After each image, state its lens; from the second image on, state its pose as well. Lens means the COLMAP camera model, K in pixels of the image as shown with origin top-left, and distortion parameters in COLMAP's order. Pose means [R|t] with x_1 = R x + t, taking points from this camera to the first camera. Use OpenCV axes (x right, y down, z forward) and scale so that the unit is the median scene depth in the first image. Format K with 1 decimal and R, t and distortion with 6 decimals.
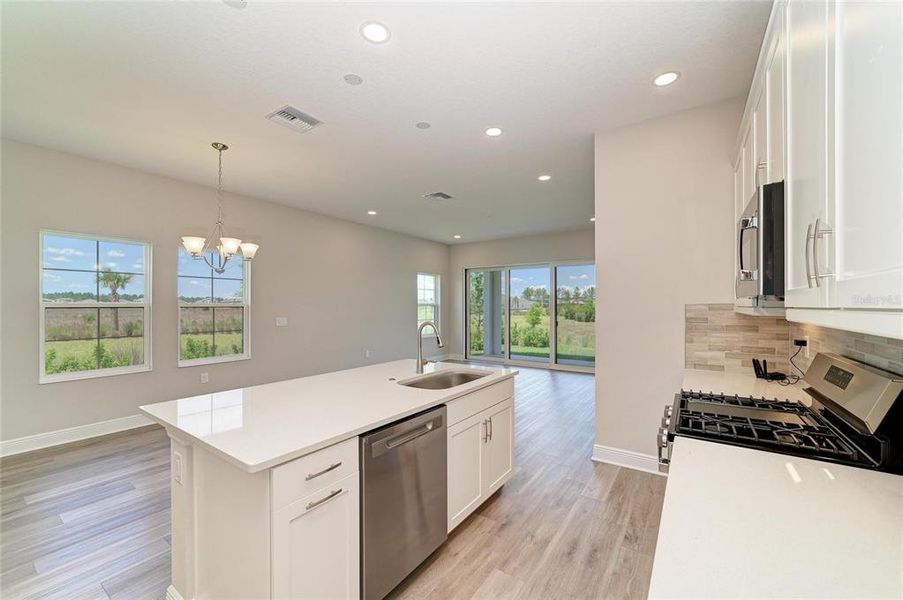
lens RADIAL K [[354.7, 0, 453.1], [0, 354.7, 304.2], [0, 0, 1]] dist [-0.014627, 0.000668]
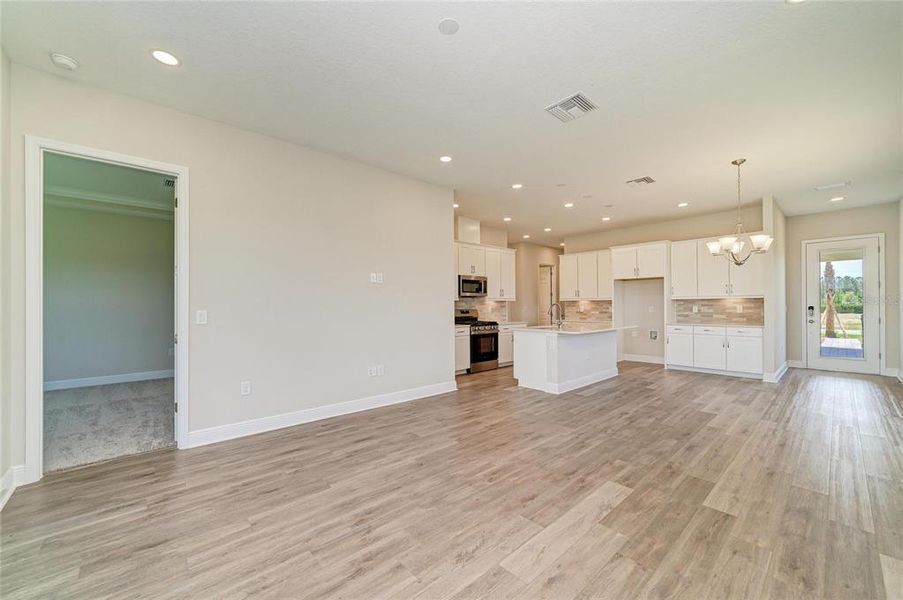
lens RADIAL K [[354.7, 0, 453.1], [0, 354.7, 304.2], [0, 0, 1]] dist [-0.014627, 0.000668]
pose [[-0.972050, 0.008849, 0.234606, 0.006787], [0.006623, 0.999925, -0.010273, 0.013833], [-0.234680, -0.008432, -0.972036, 0.616881]]
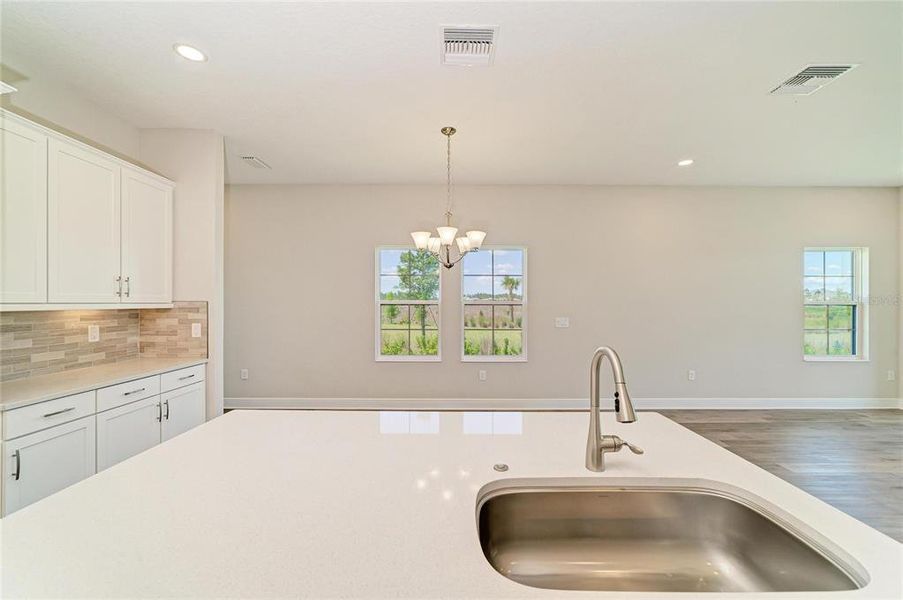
lens RADIAL K [[354.7, 0, 453.1], [0, 354.7, 304.2], [0, 0, 1]] dist [-0.014627, 0.000668]
pose [[0.566518, 0.004691, -0.824036, 0.028526], [0.000879, 0.999980, 0.006298, 0.000038], [0.824049, -0.004293, 0.566503, 0.122587]]
